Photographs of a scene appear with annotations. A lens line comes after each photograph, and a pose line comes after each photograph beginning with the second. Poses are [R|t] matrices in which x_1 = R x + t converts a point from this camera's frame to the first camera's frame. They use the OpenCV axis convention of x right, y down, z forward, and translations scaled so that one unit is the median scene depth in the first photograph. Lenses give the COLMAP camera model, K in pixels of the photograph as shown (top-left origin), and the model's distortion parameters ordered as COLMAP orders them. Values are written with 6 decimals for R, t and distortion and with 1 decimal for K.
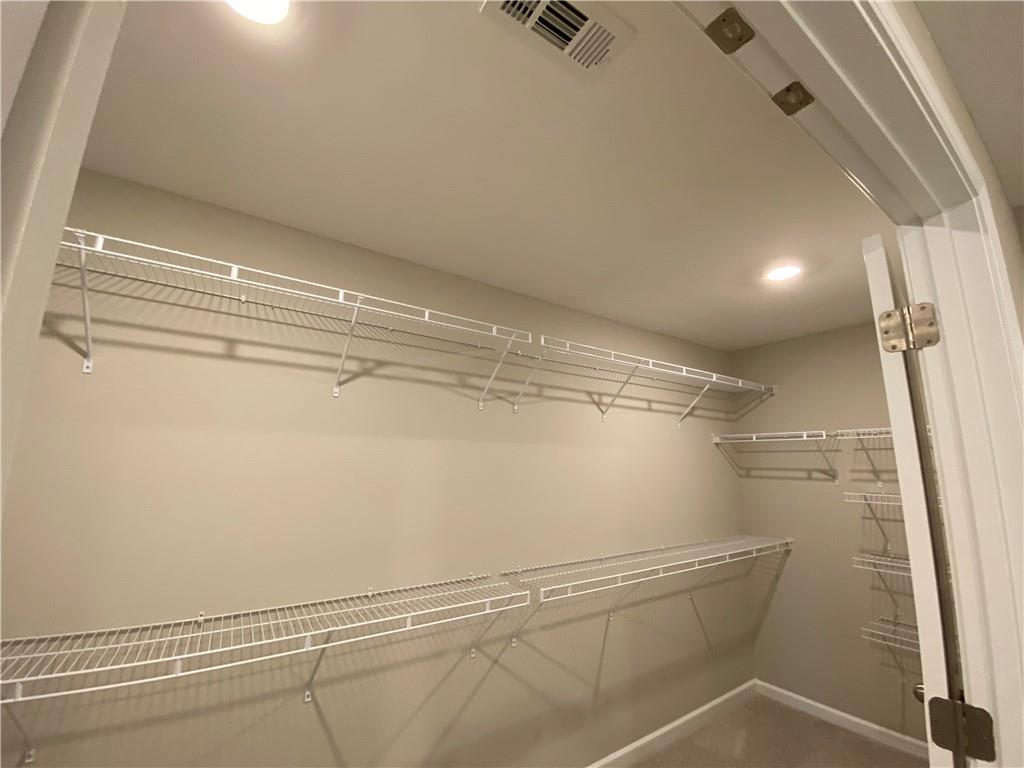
lens RADIAL K [[409.5, 0, 512.1], [0, 409.5, 385.6], [0, 0, 1]] dist [0.002101, -0.011875]
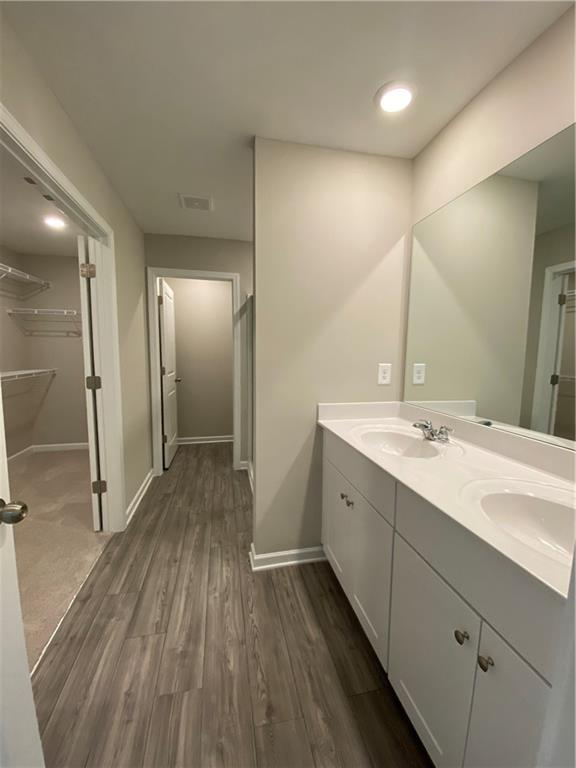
lens RADIAL K [[307.1, 0, 288.5], [0, 307.1, 382.0], [0, 0, 1]] dist [0.002101, -0.011875]
pose [[0.354053, -0.104757, 0.929340, -0.259433], [-0.177173, 0.968199, 0.176636, 0.001415], [-0.918290, -0.227193, 0.324233, -0.462591]]
